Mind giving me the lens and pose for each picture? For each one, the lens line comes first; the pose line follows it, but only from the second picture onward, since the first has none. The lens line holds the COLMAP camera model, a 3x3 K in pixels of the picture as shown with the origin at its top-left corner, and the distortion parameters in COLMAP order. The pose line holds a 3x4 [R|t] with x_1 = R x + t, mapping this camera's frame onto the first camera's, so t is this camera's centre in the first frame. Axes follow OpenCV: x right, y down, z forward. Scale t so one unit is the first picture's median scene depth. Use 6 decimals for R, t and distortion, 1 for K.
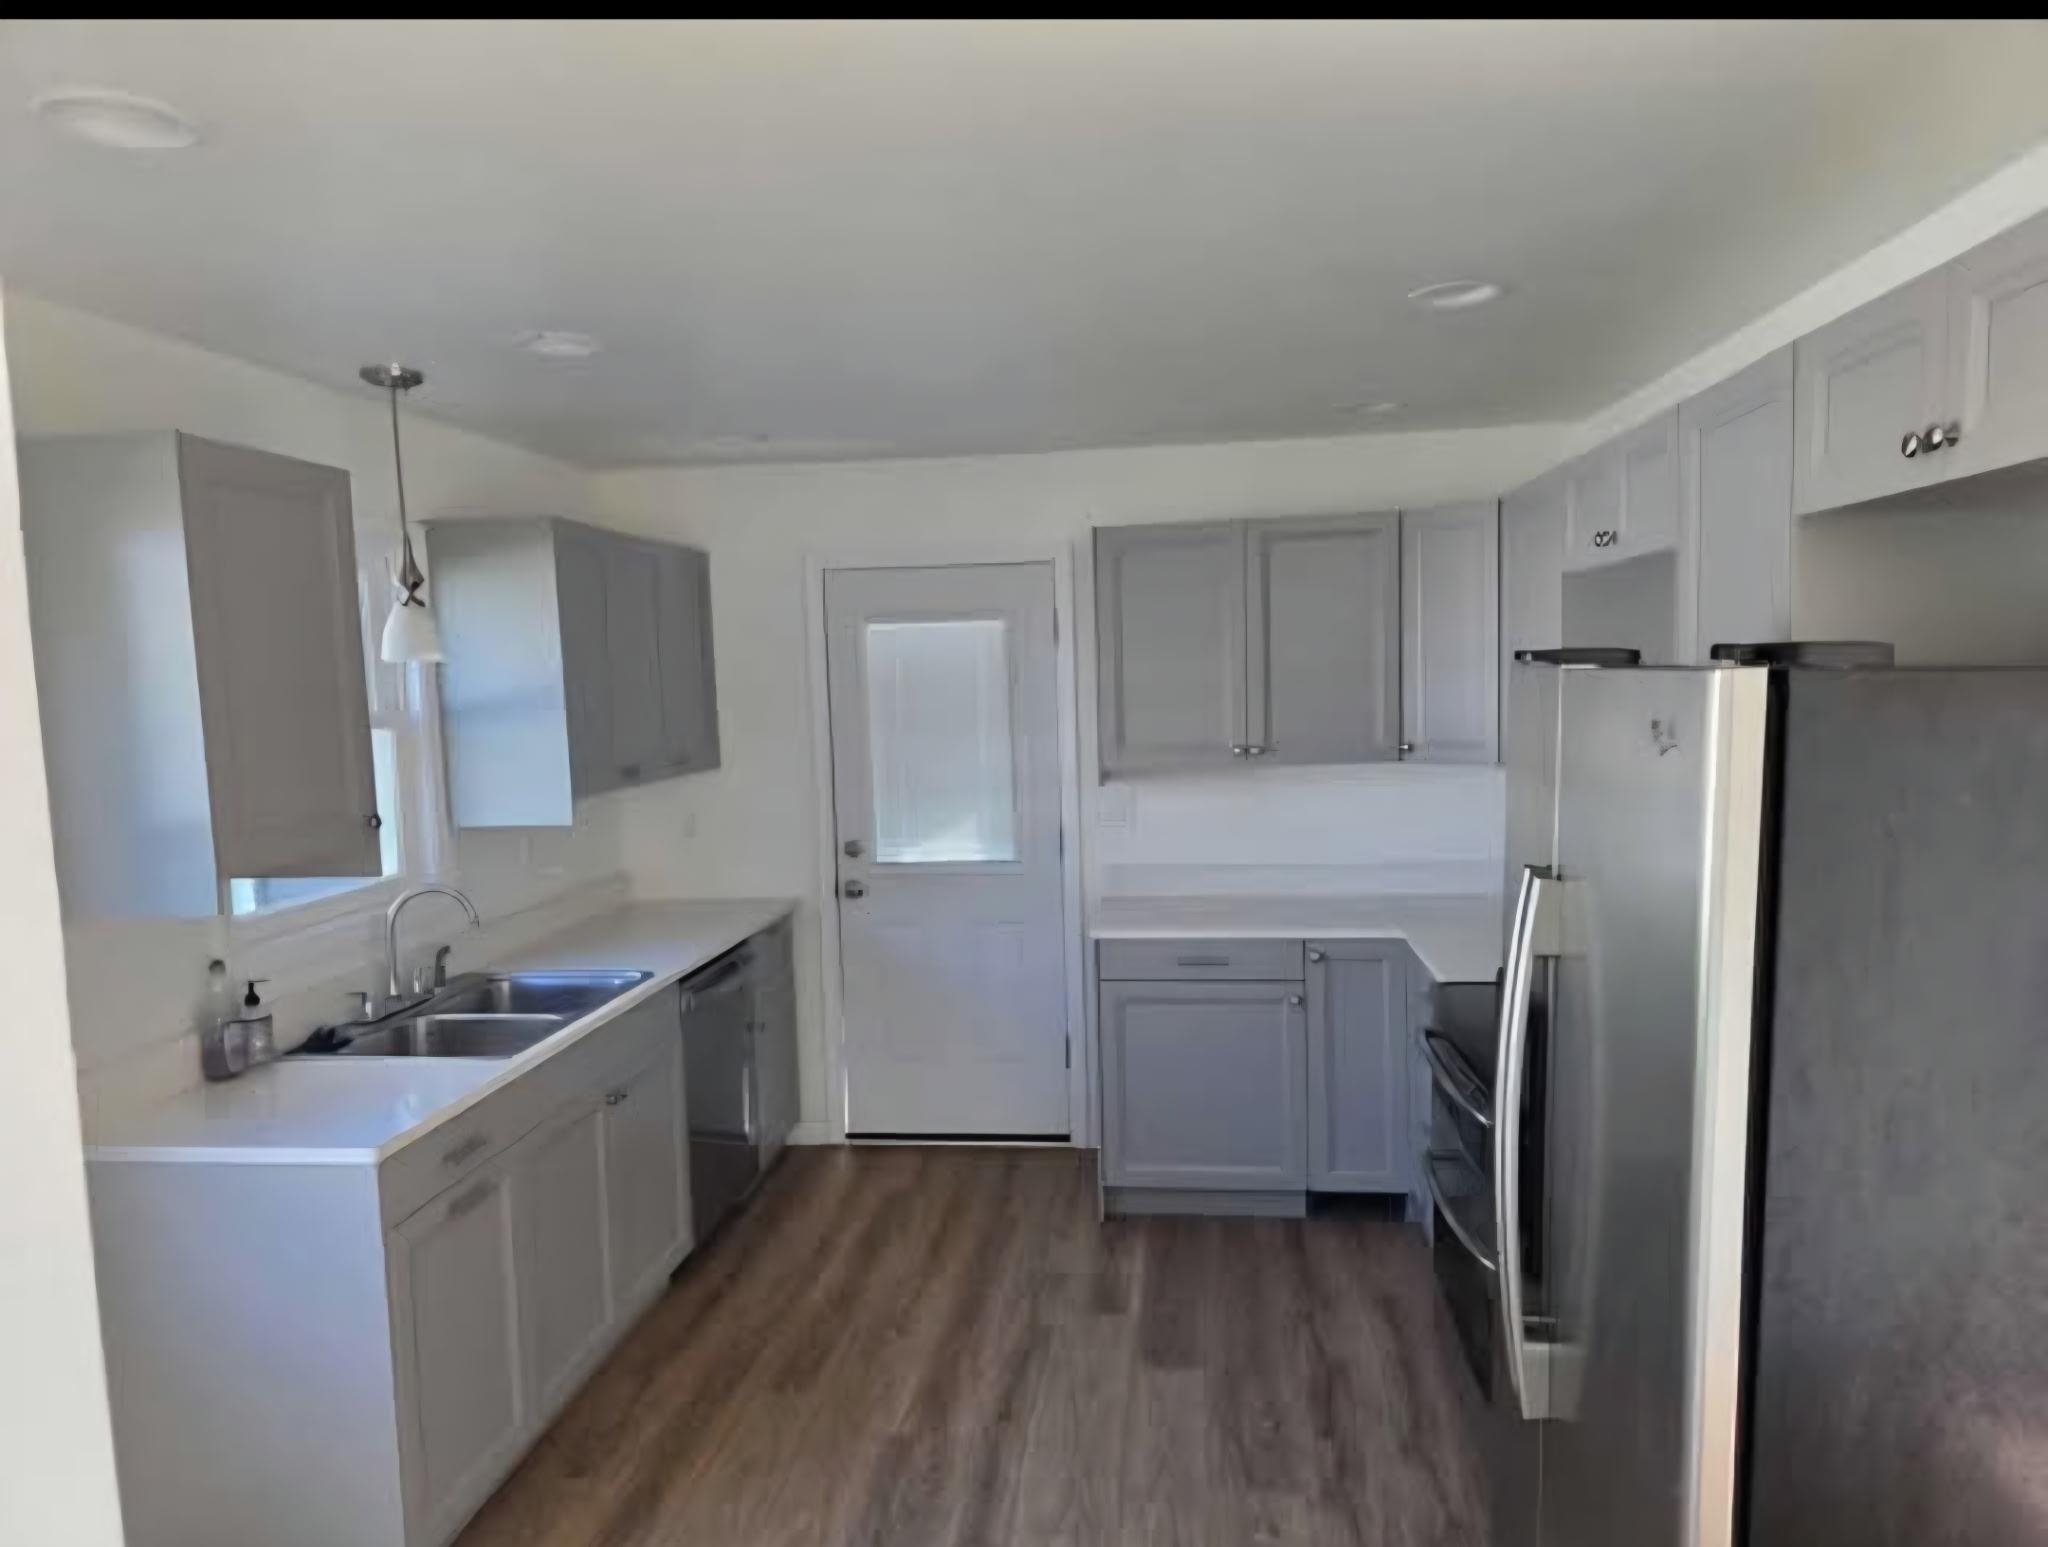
lens RADIAL K [[1363.1, 0, 1026.7], [0, 1363.1, 769.2], [0, 0, 1]] dist [0.030849, -0.001332]
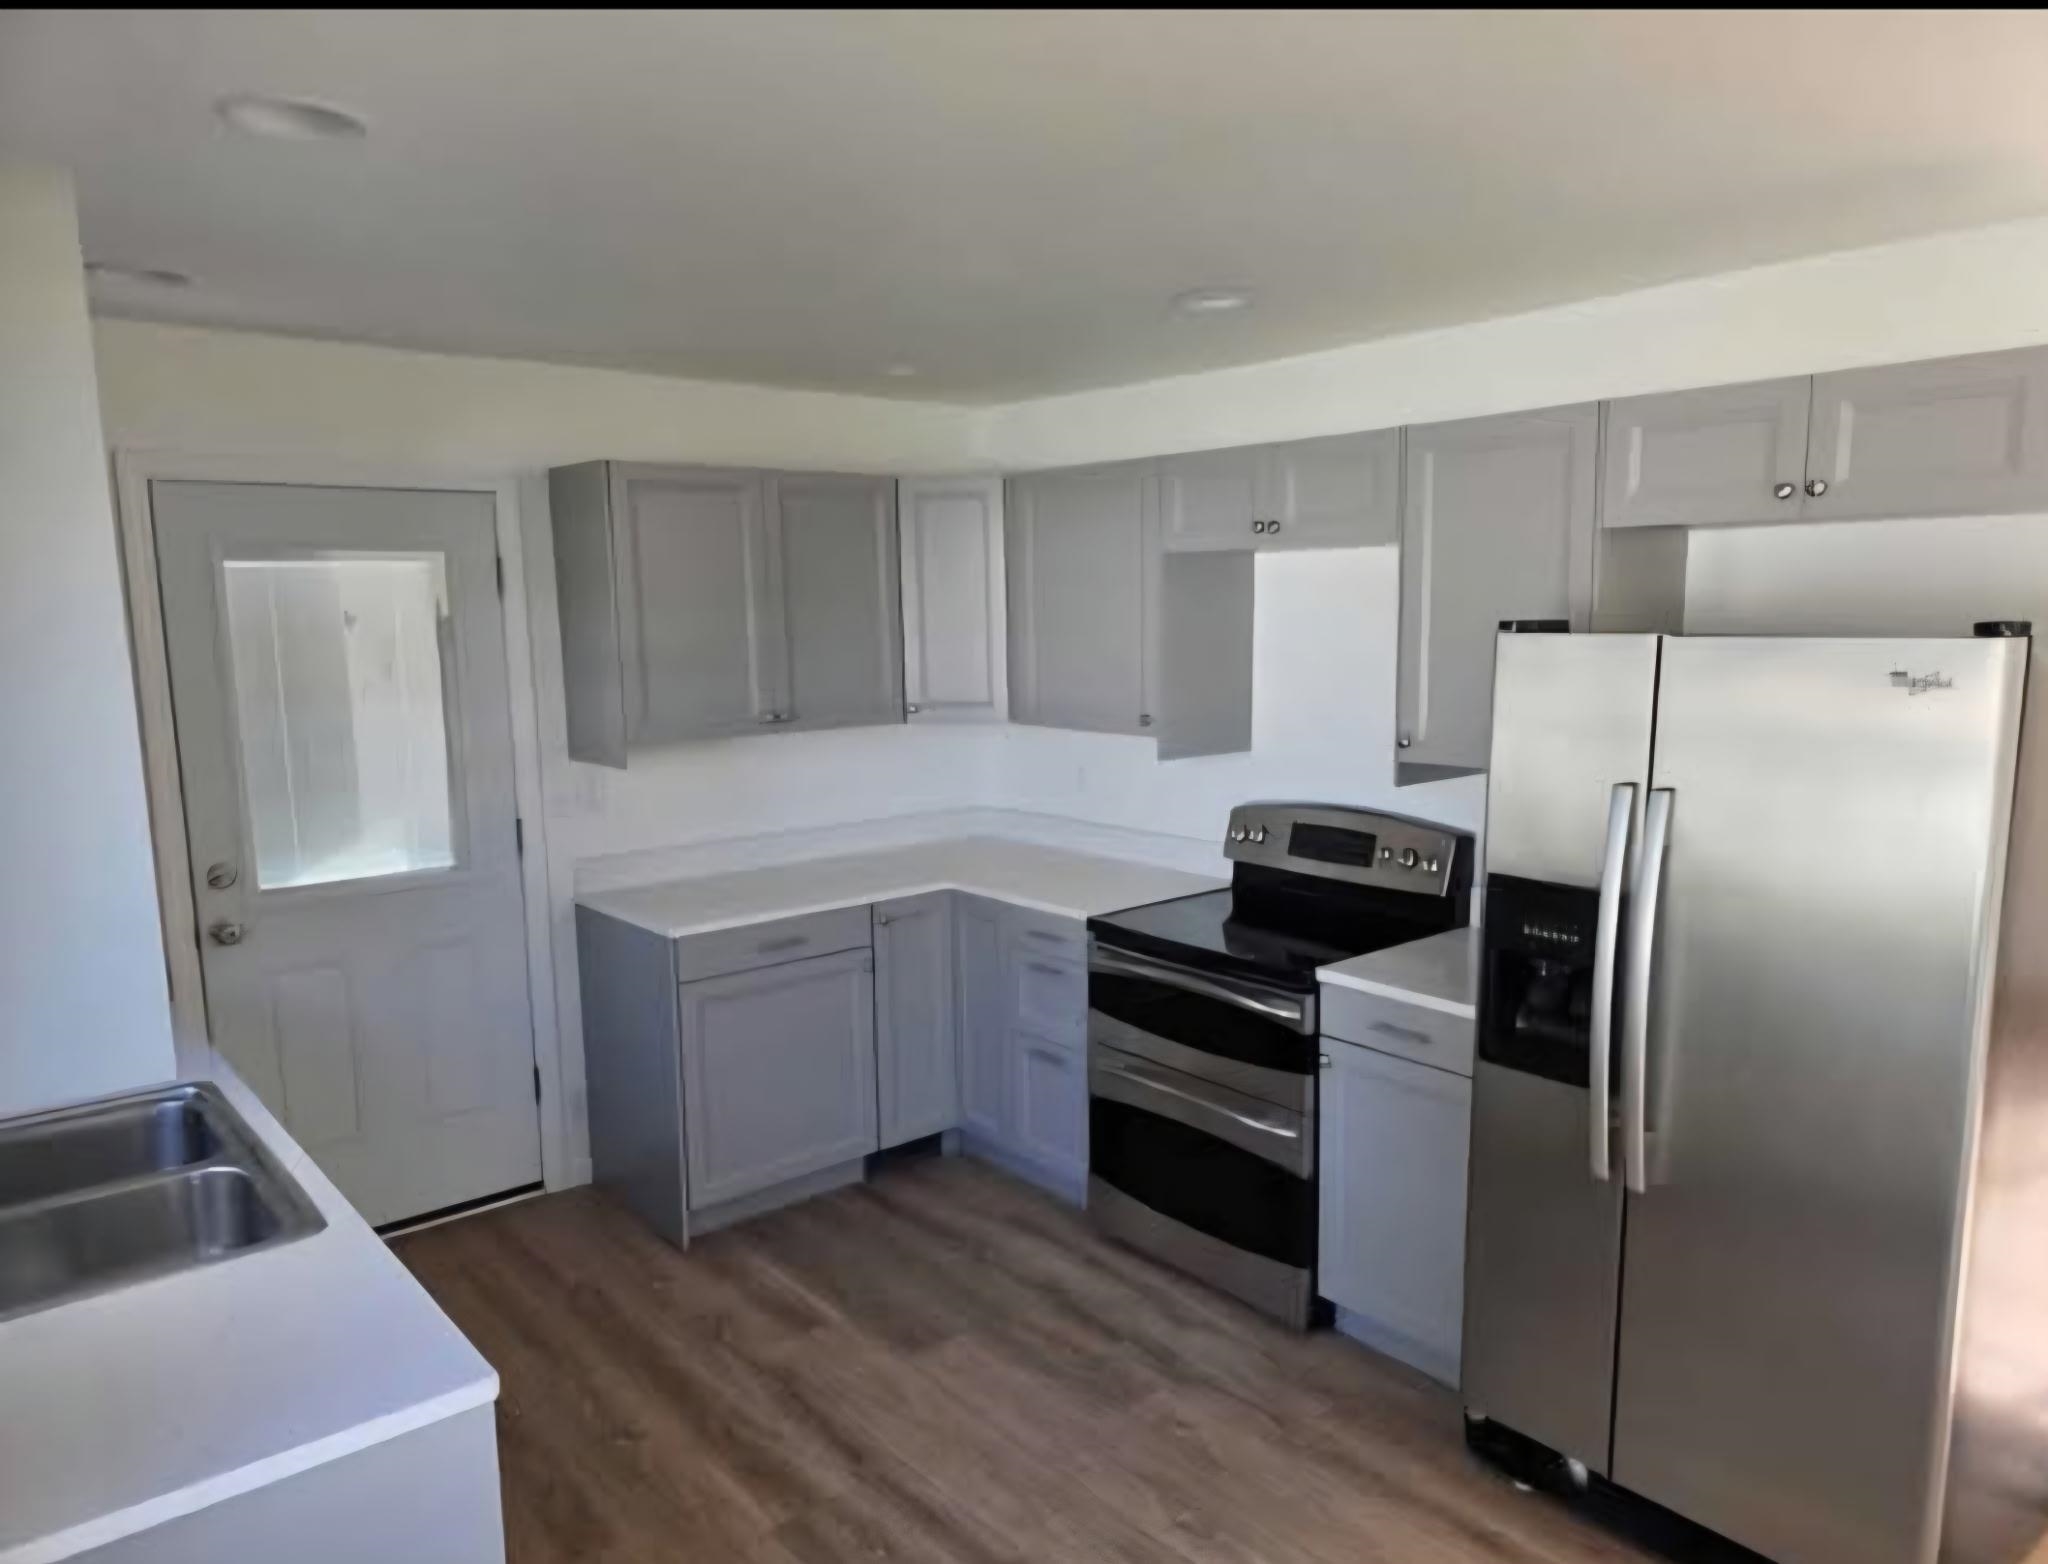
lens RADIAL K [[1403.1, 0, 1026.0], [0, 1403.1, 797.5], [0, 0, 1]] dist [0.044533, -0.000183]
pose [[0.677673, -0.080021, 0.730996, -0.450876], [0.045623, 0.996722, 0.066814, -0.015796], [-0.733947, -0.011928, 0.679102, 0.217135]]
